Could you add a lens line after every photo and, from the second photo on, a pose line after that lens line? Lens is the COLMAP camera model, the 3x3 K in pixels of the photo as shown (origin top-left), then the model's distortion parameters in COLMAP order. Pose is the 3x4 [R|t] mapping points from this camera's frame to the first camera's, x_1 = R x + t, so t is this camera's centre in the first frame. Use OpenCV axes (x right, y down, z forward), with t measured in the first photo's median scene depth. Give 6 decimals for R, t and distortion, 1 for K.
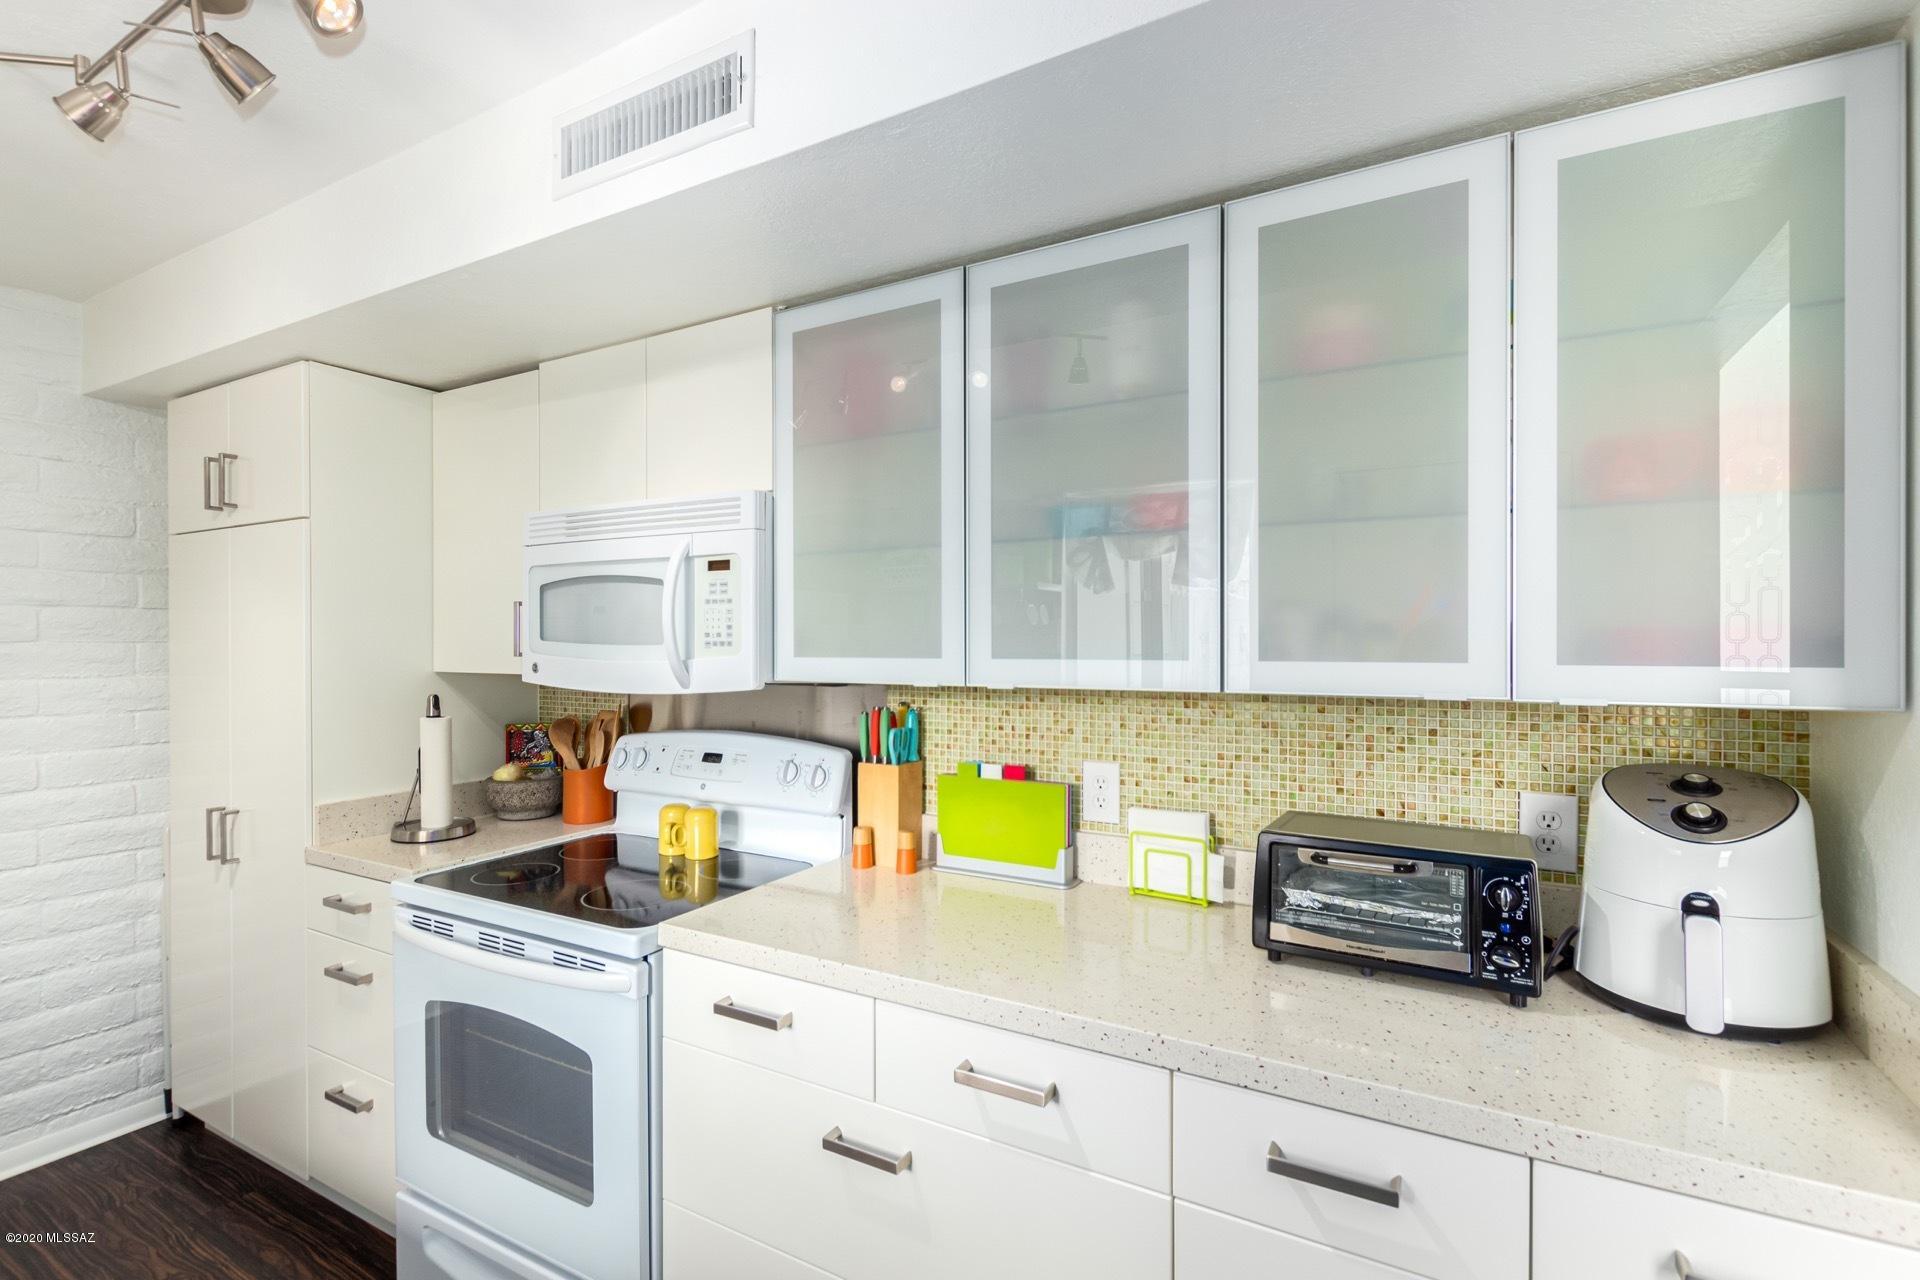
lens RADIAL K [[882.2, 0, 940.2], [0, 882.2, 650.3], [0, 0, 1]] dist [0.004580, -0.002606]
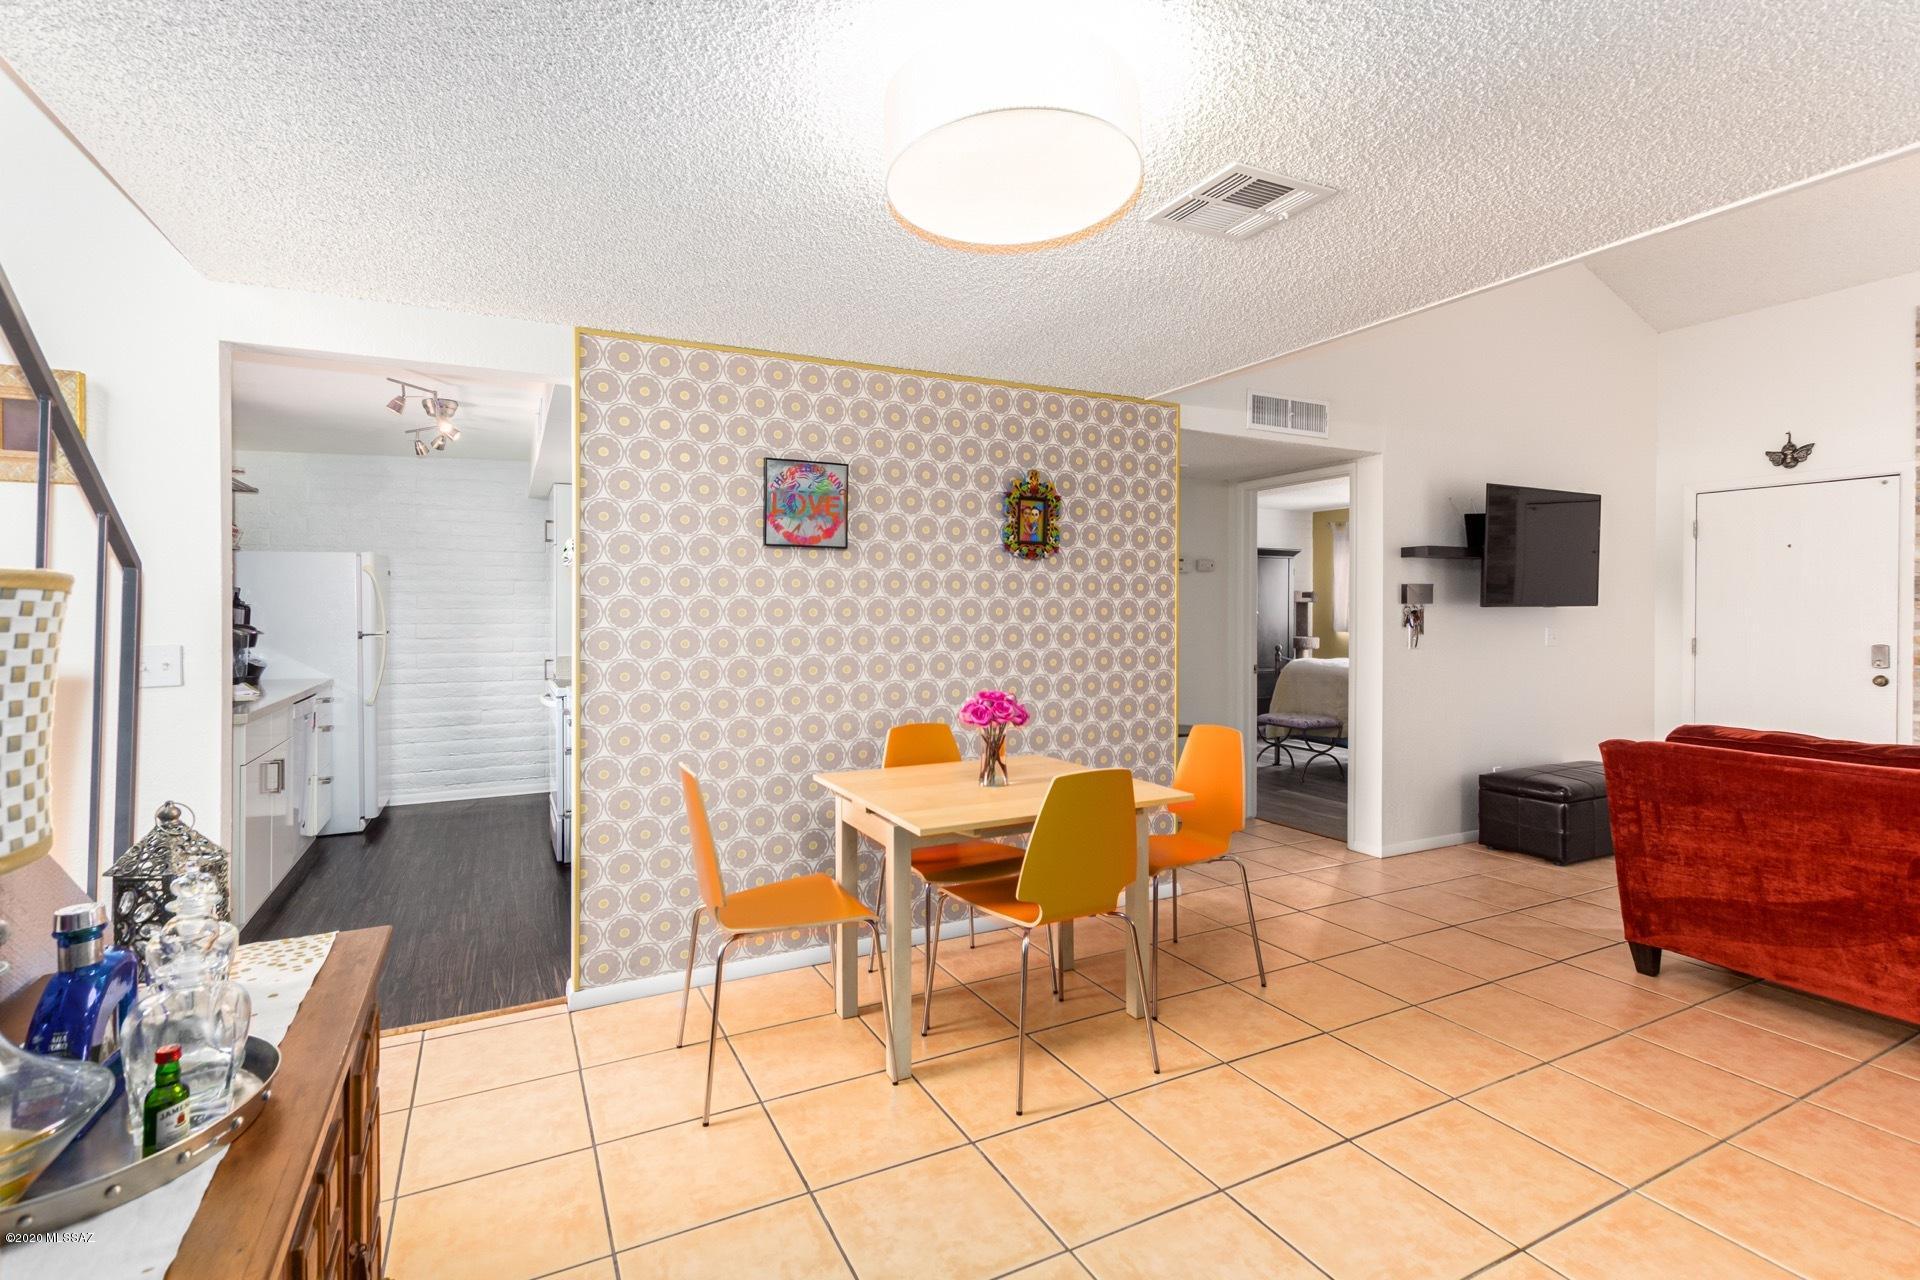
lens RADIAL K [[882.2, 0, 957.4], [0, 882.2, 616.7], [0, 0, 1]] dist [0.004580, -0.002606]
pose [[0.838270, 0.008432, -0.545190, 1.512114], [-0.011441, 0.999932, -0.002126, 0.043345], [0.545135, 0.008020, 0.838310, -0.478164]]
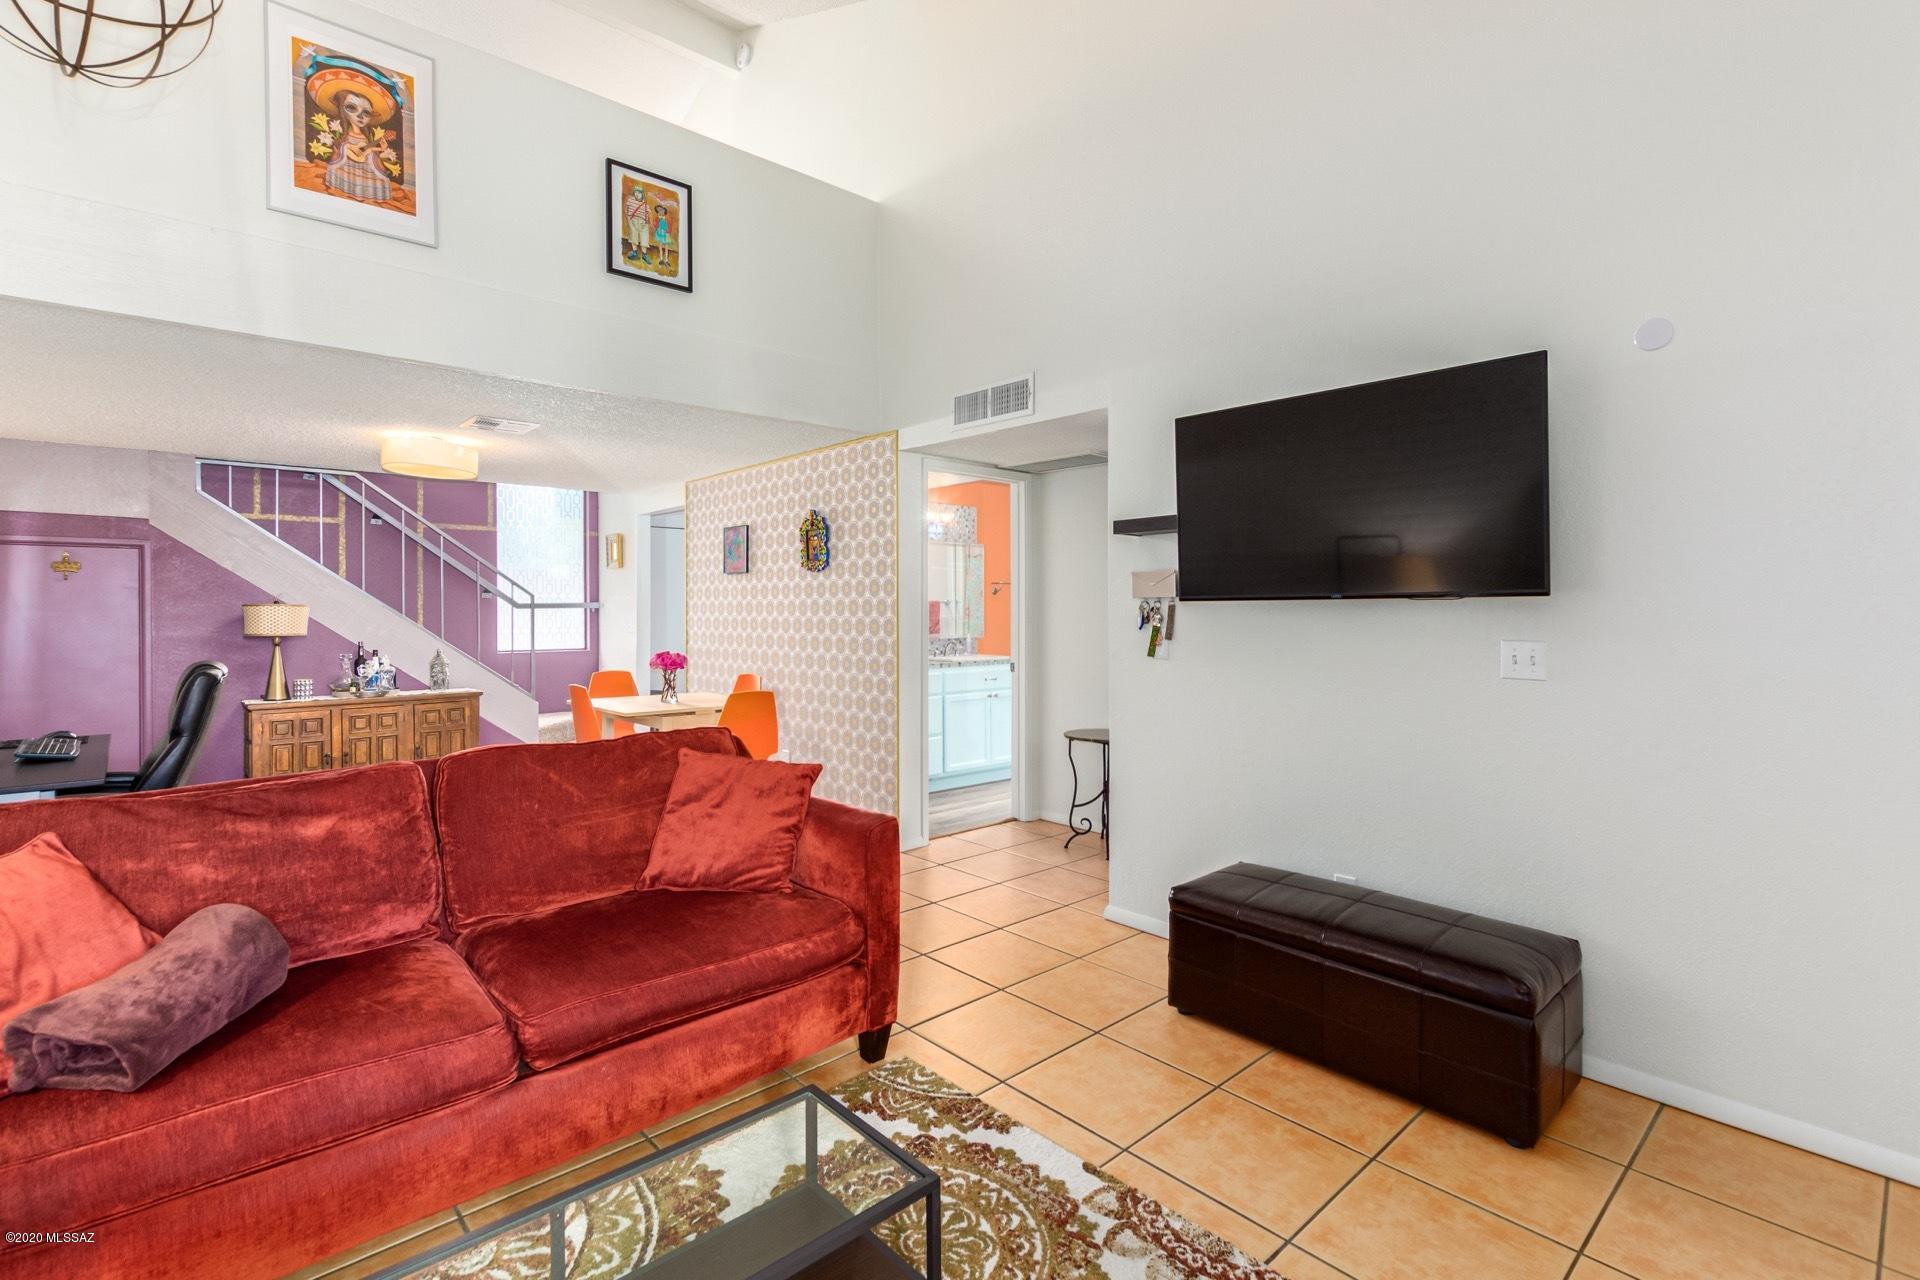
lens RADIAL K [[882.2, 0, 957.9], [0, 882.2, 607.4], [0, 0, 1]] dist [0.004580, -0.002606]
pose [[-0.297151, 0.007757, -0.954799, 2.779571], [-0.007981, 0.999912, 0.010607, 0.002885], [0.954797, 0.010772, -0.297063, 1.855240]]
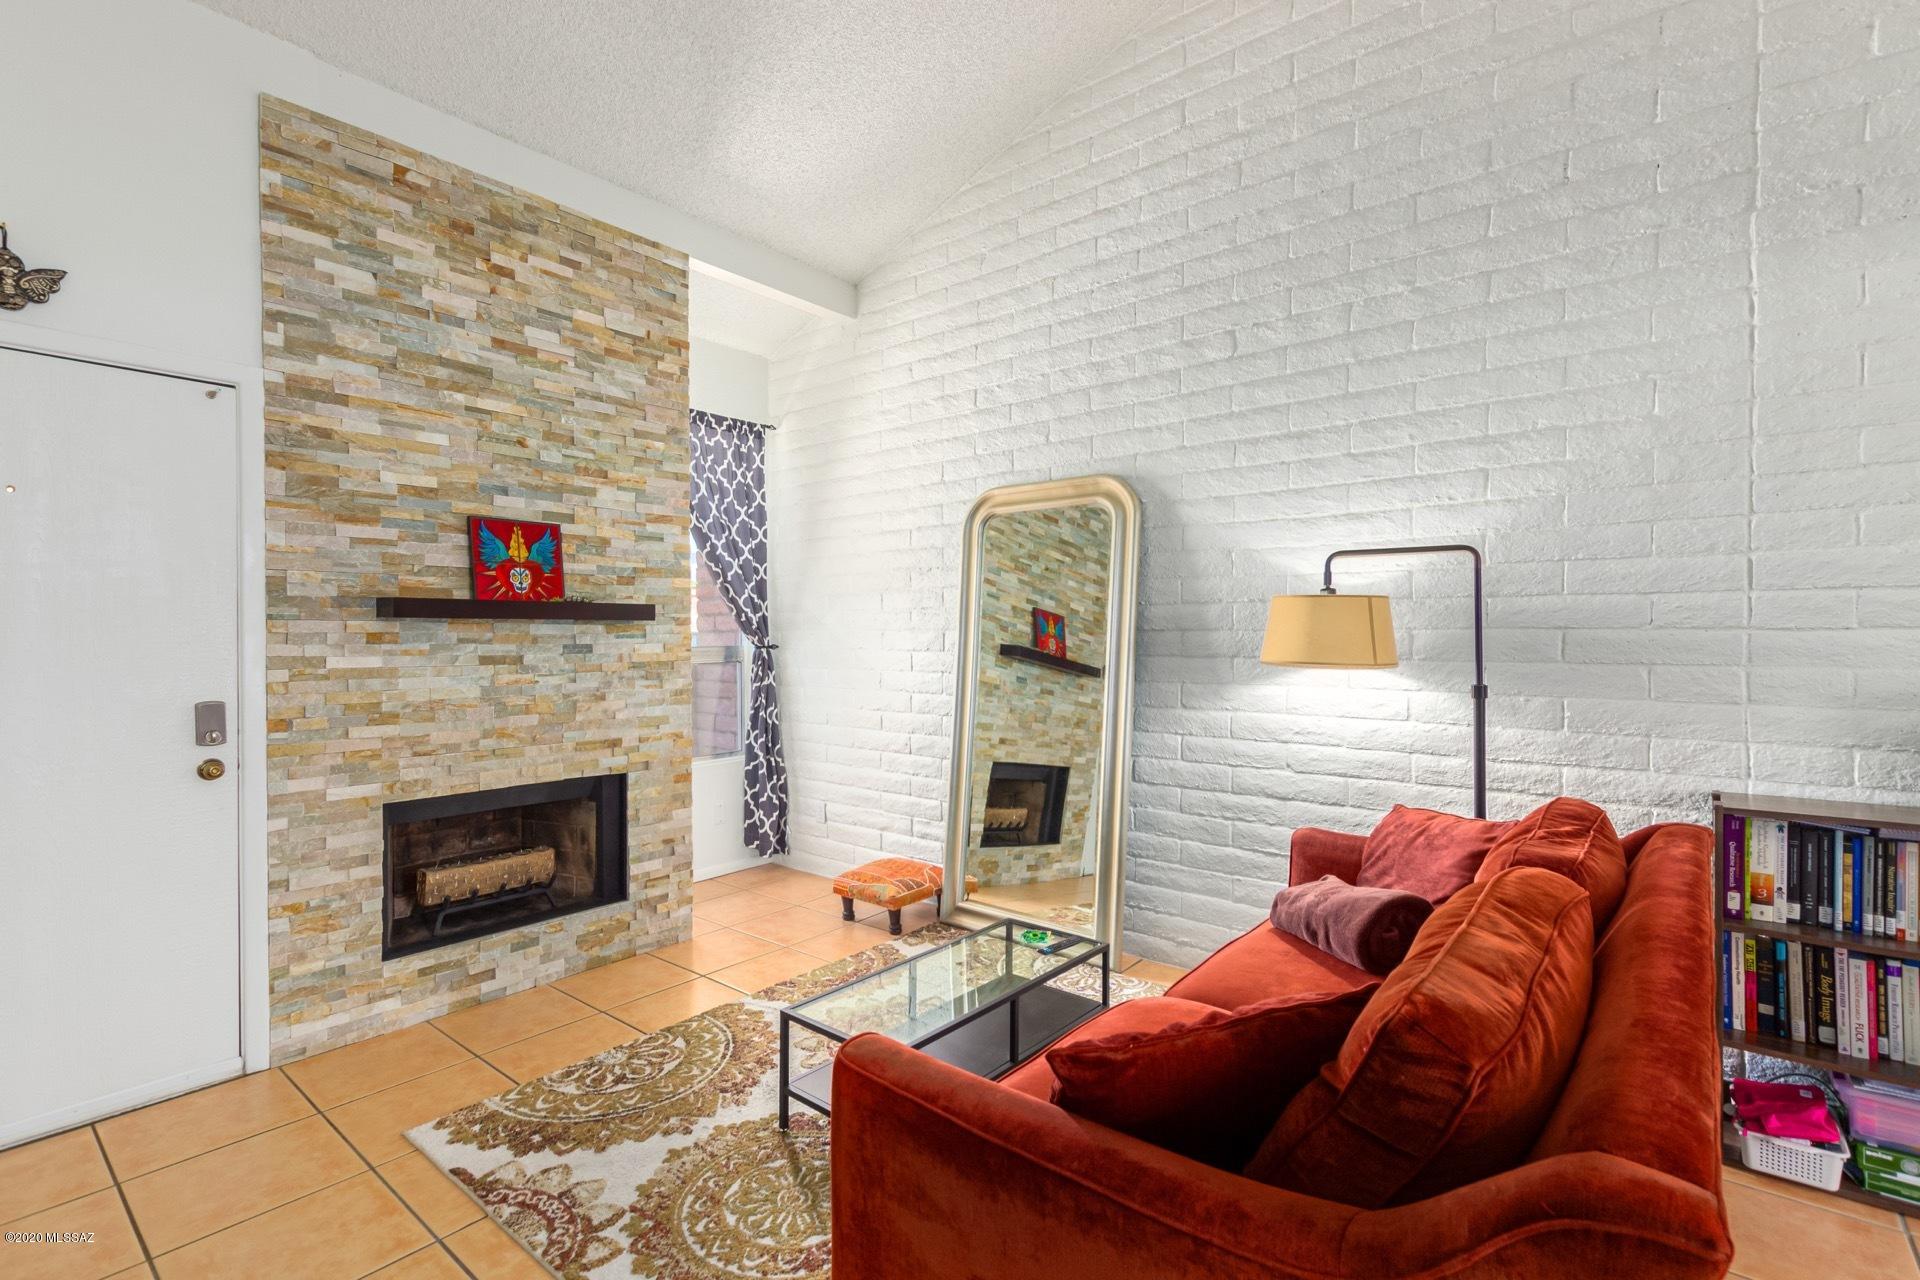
lens RADIAL K [[882.2, 0, 946.9], [0, 882.2, 642.2], [0, 0, 1]] dist [0.004580, -0.002606]
pose [[0.170040, -0.006196, 0.985418, 1.278040], [0.012764, 0.999910, 0.004084, 0.014824], [-0.985355, 0.011883, 0.170103, 1.314722]]
